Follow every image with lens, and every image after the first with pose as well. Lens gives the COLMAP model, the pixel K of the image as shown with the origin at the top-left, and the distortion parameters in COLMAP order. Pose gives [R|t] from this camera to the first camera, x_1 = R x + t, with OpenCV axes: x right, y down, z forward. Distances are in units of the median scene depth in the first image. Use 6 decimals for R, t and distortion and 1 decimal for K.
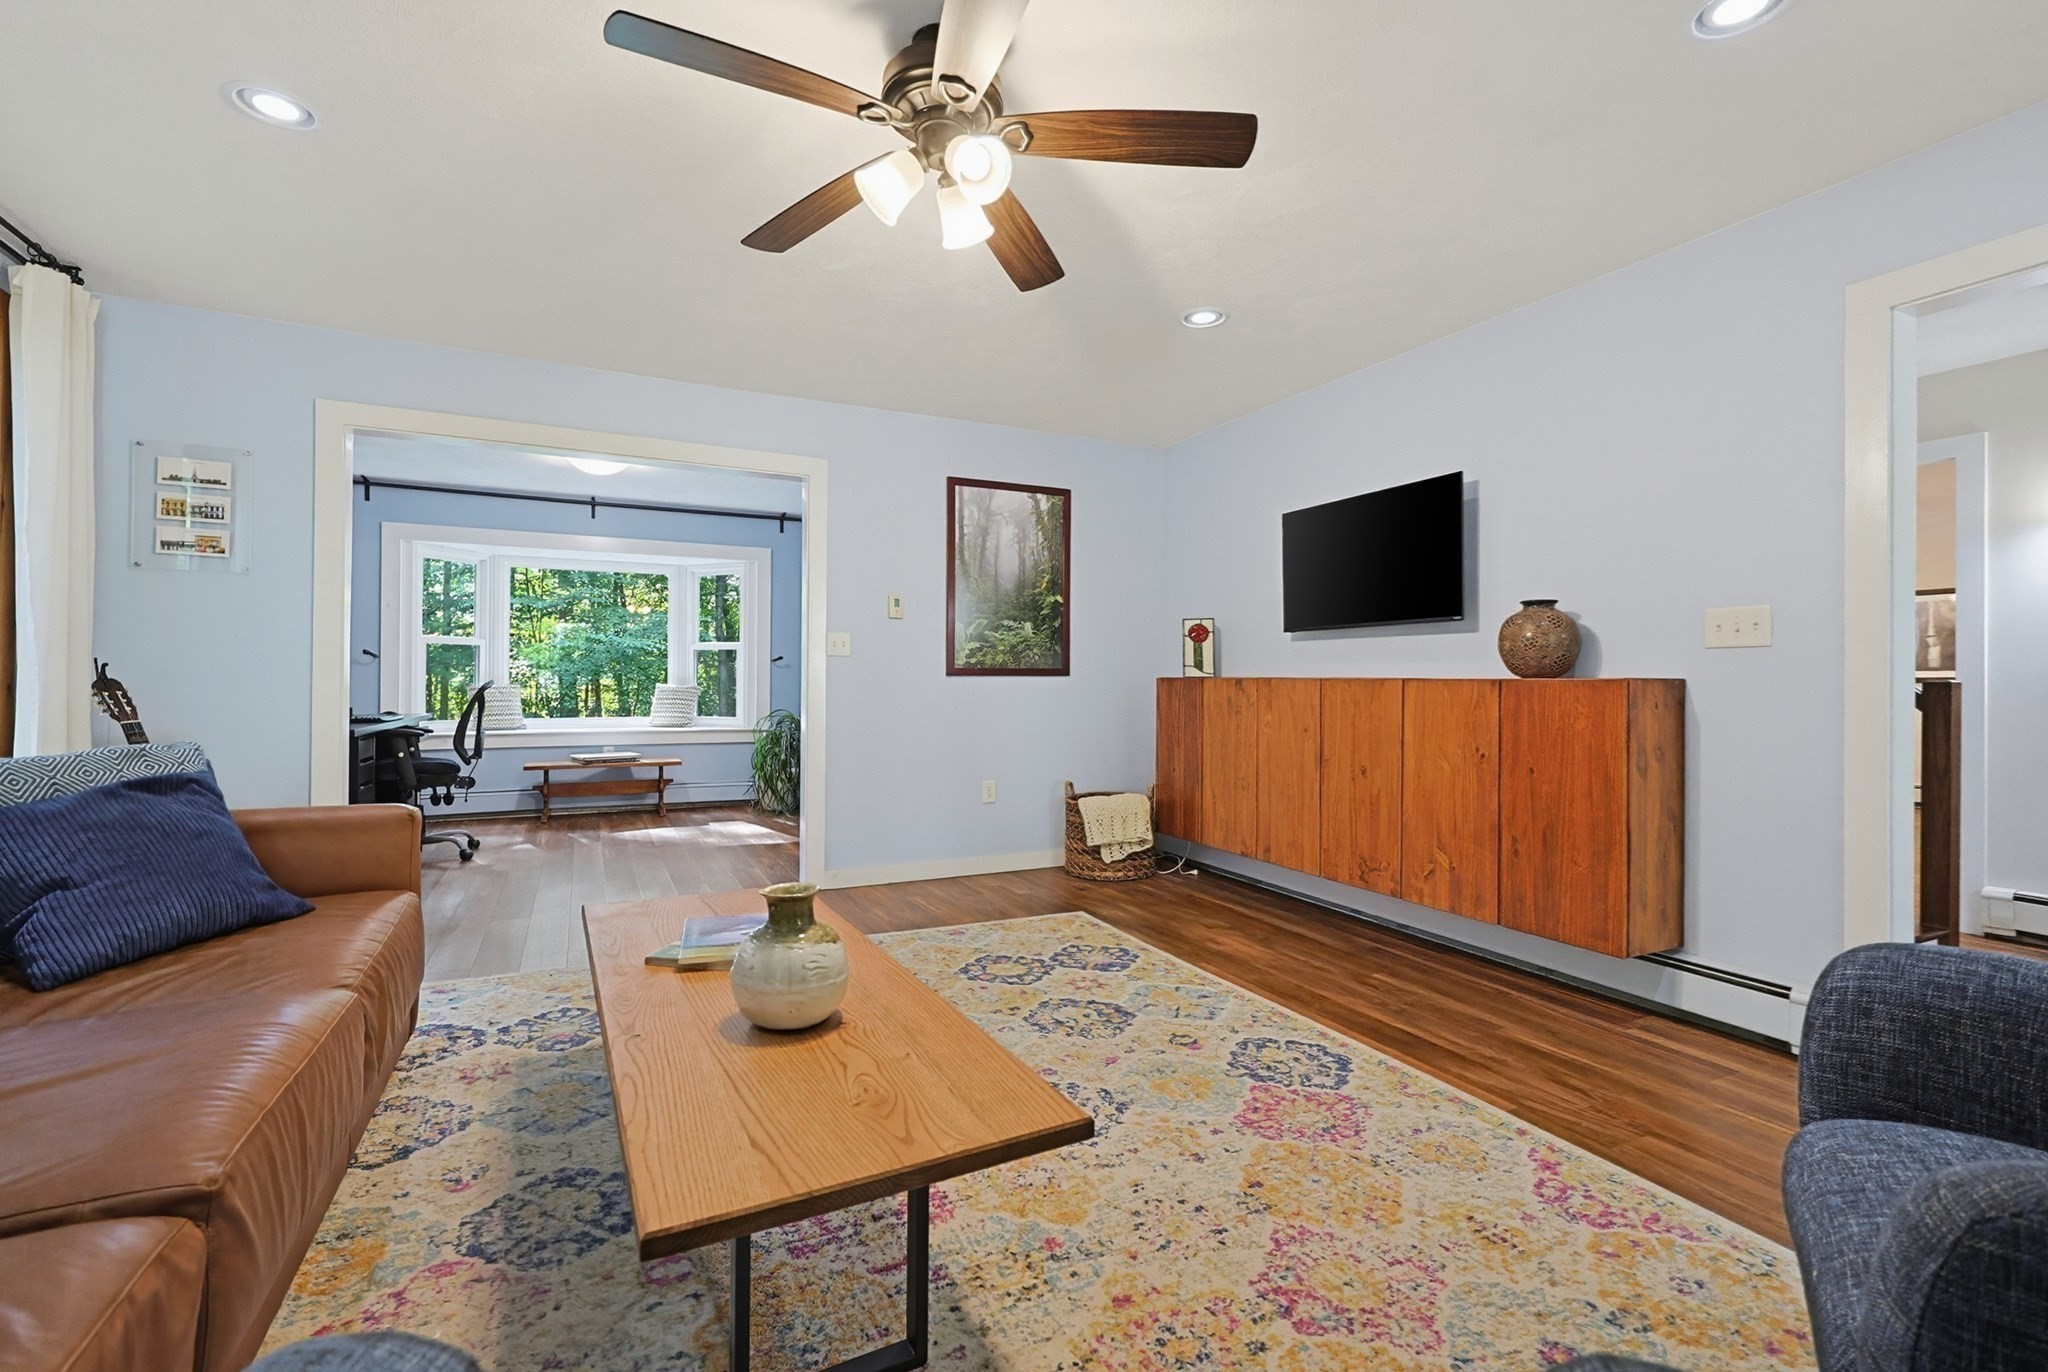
lens RADIAL K [[886.9, 0, 1020.9], [0, 886.9, 685.4], [0, 0, 1]] dist [-0.000880, 0.000292]
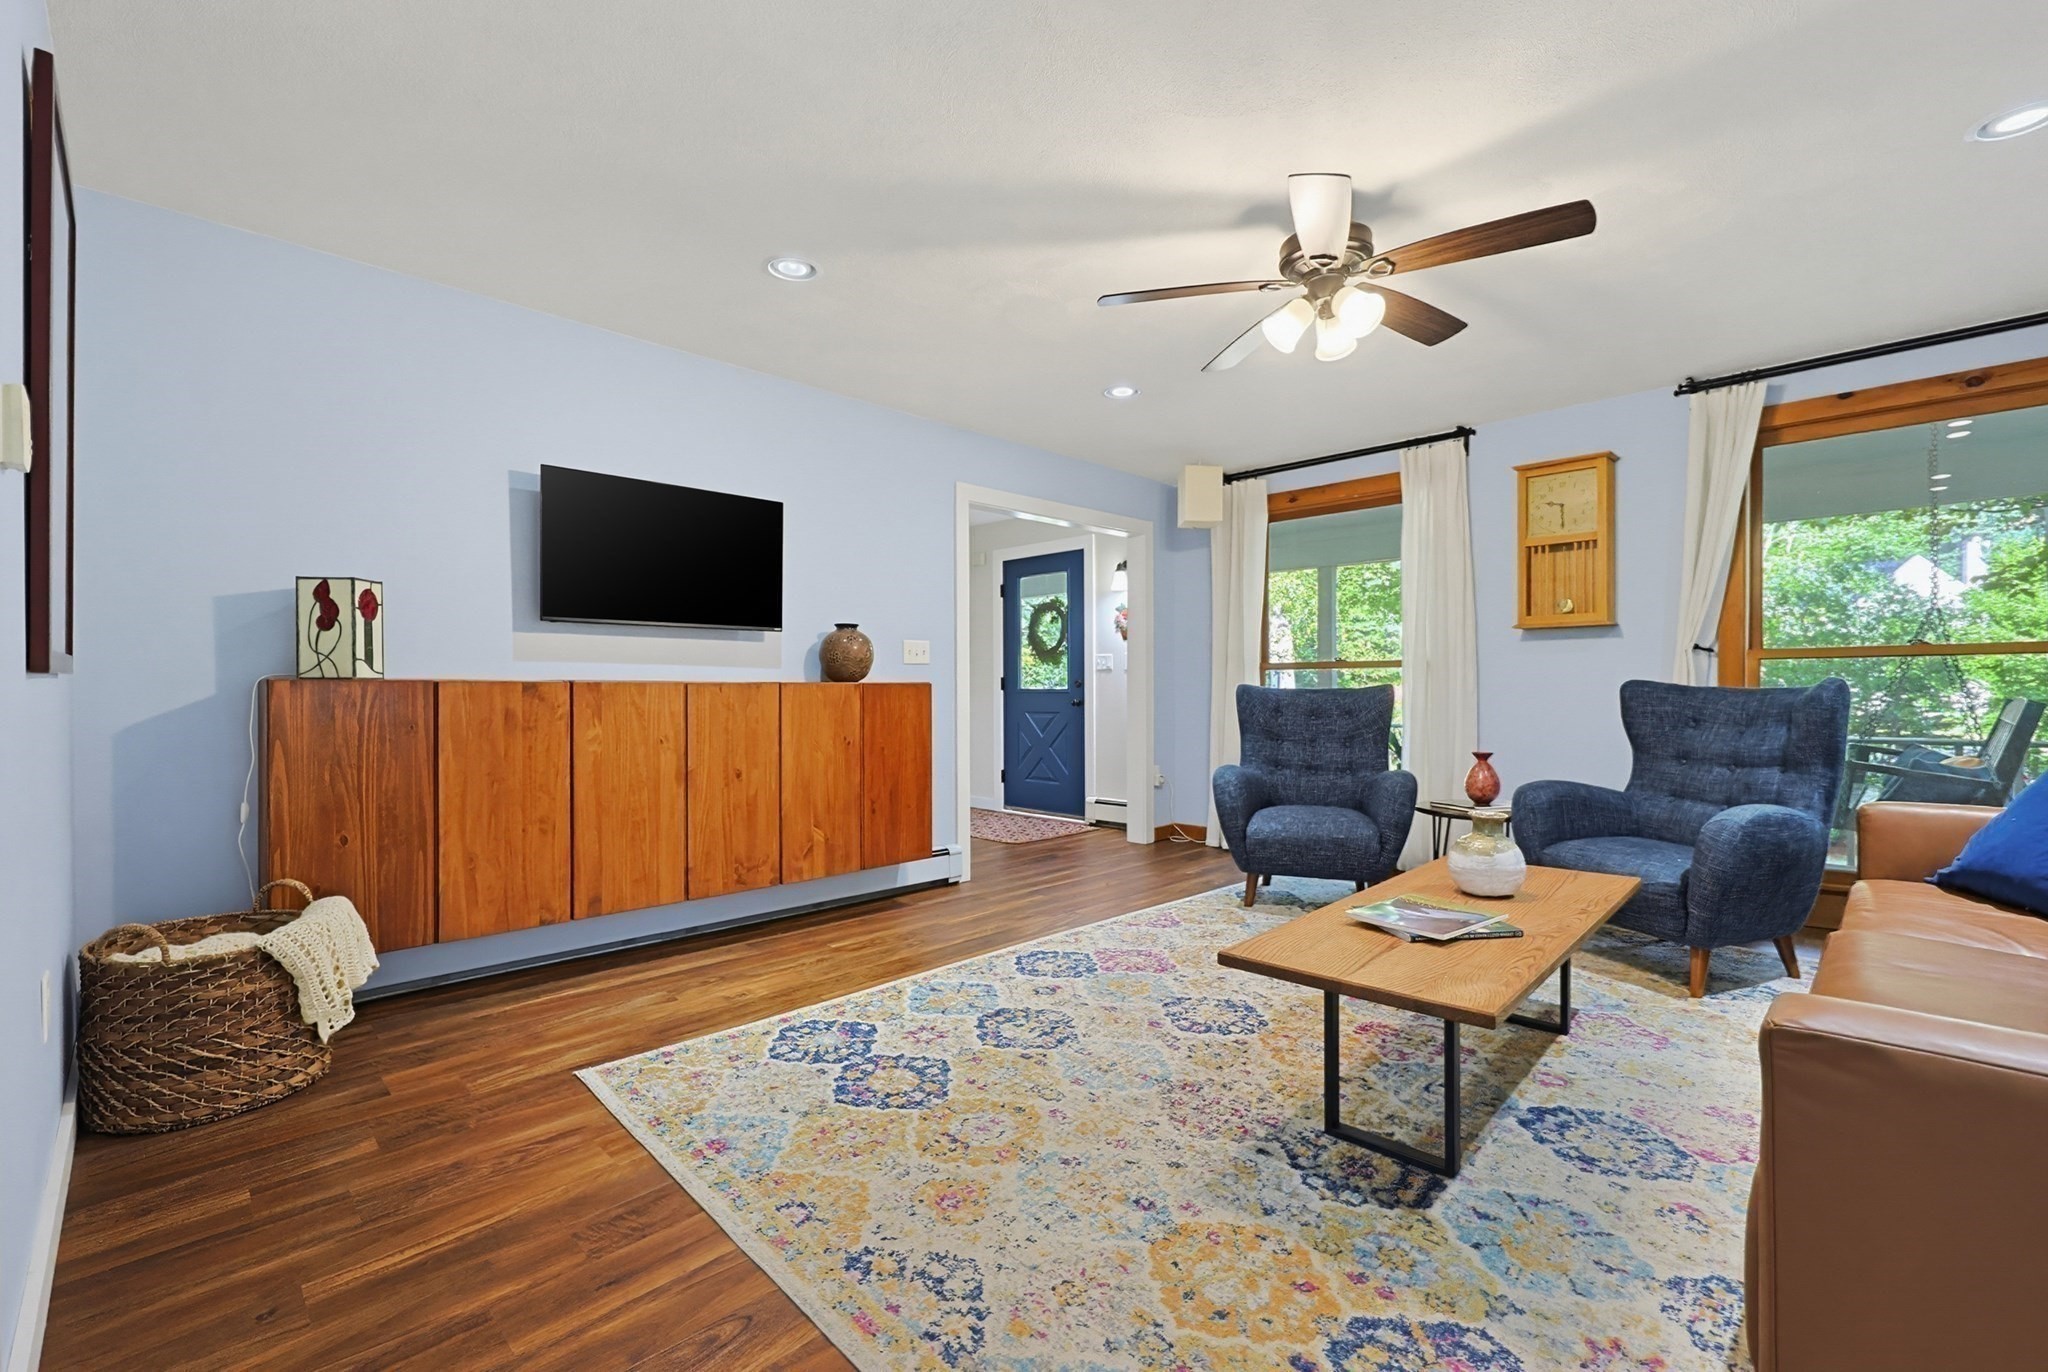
lens RADIAL K [[886.9, 0, 1020.9], [0, 886.9, 685.4], [0, 0, 1]] dist [-0.000880, 0.000292]
pose [[-0.319839, -0.006102, 0.947452, -0.765565], [0.004010, 0.999962, 0.007794, -0.013435], [-0.947463, 0.006293, -0.319803, 1.164382]]
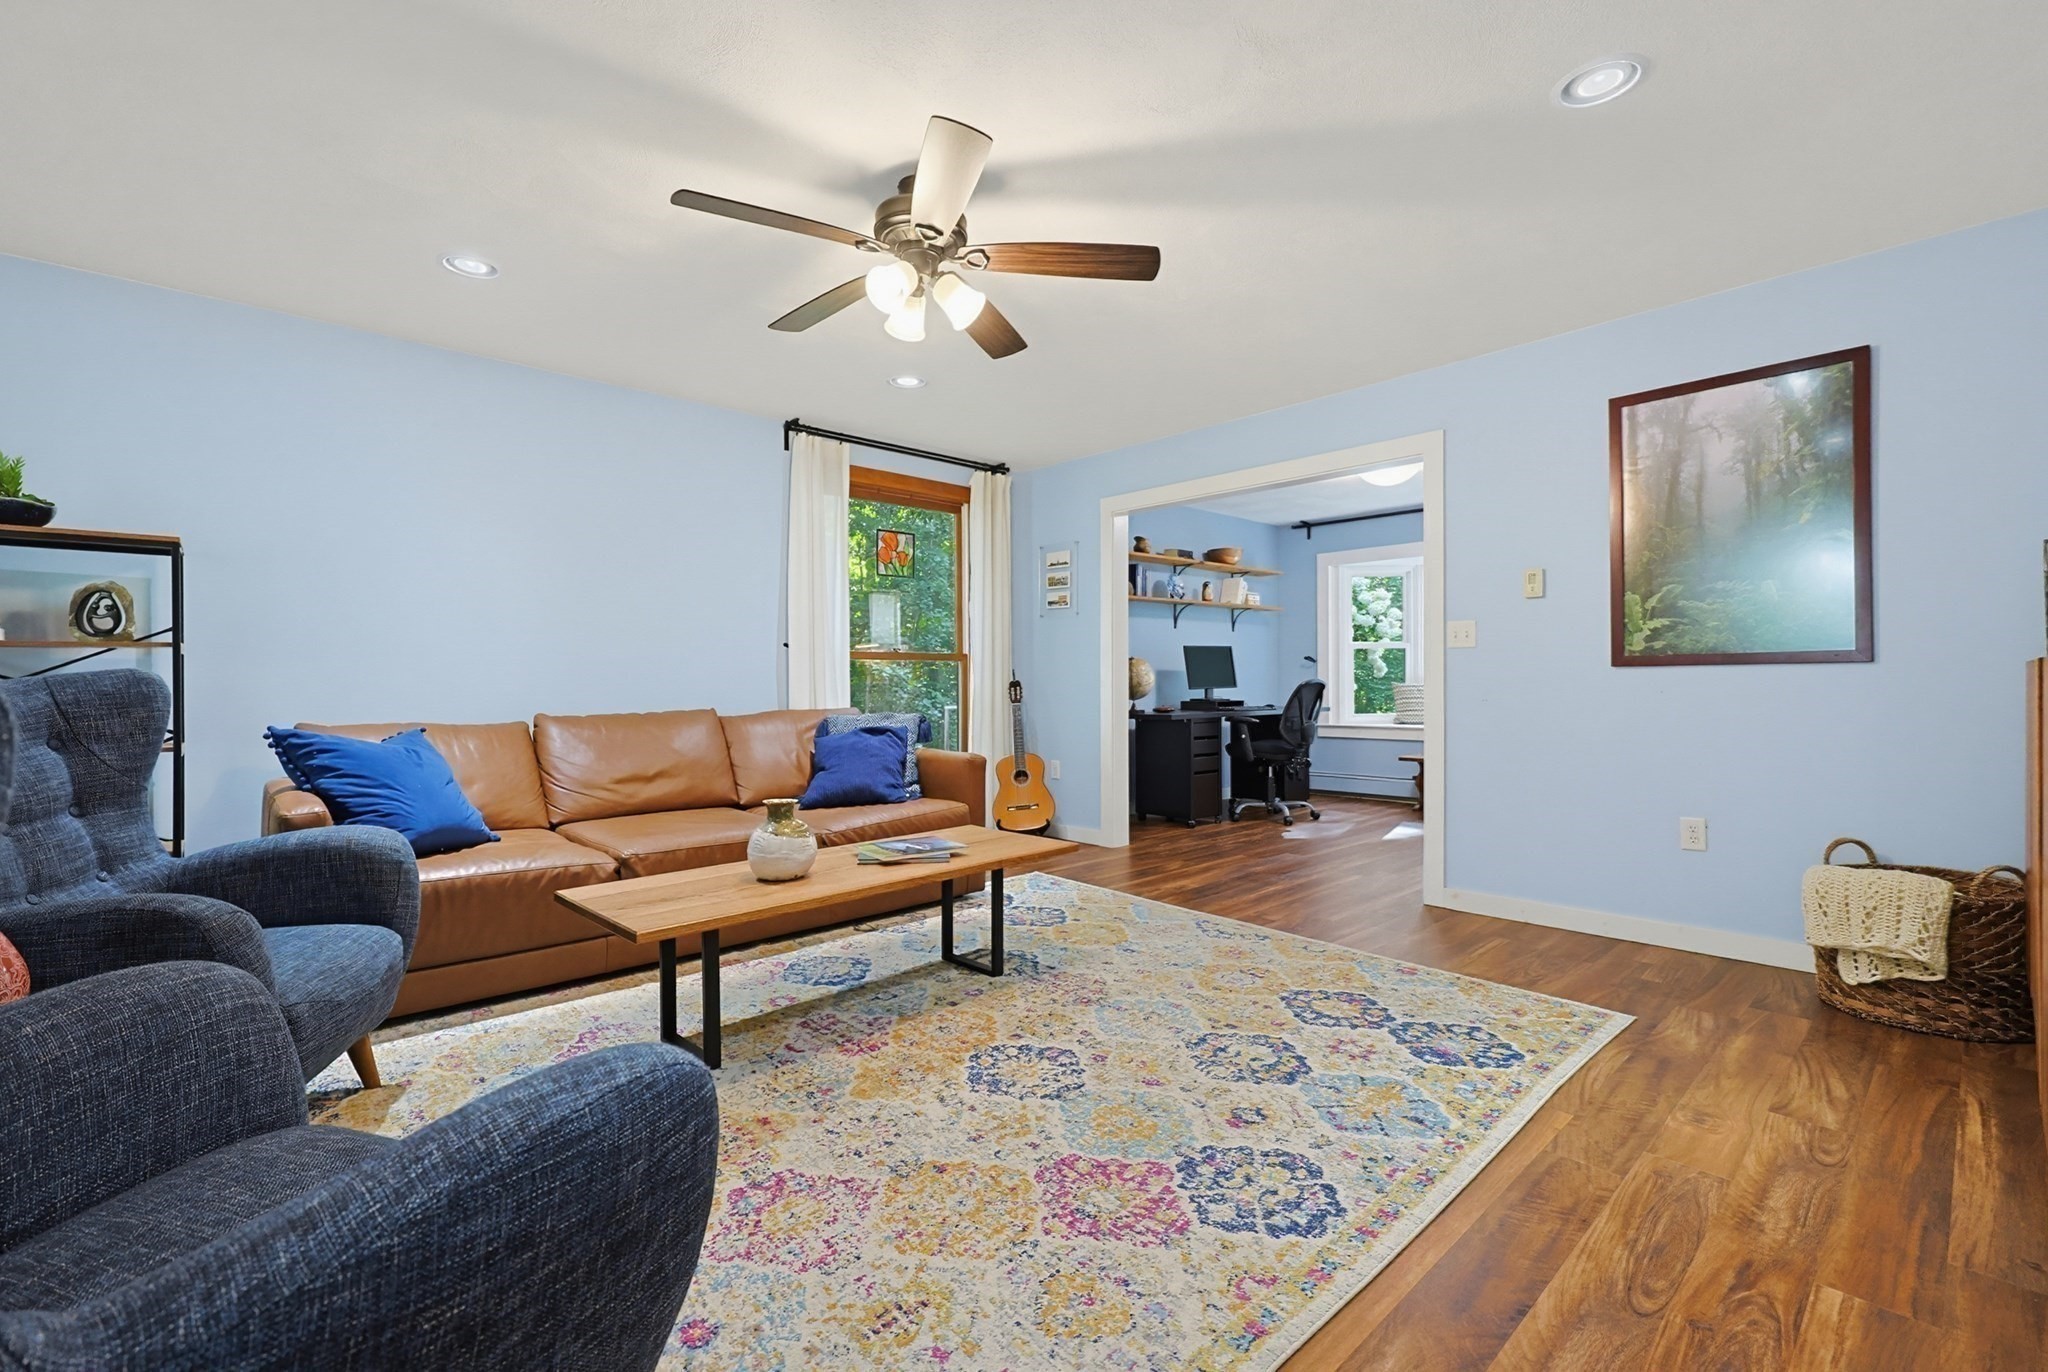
lens RADIAL K [[892.3, 0, 1012.8], [0, 892.3, 676.5], [0, 0, 1]] dist [-0.001609, -0.000331]
pose [[0.281294, -0.013613, -0.959525, 0.750764], [0.003075, 0.999907, -0.013285, 0.009036], [0.959617, 0.000786, 0.281310, 0.468399]]
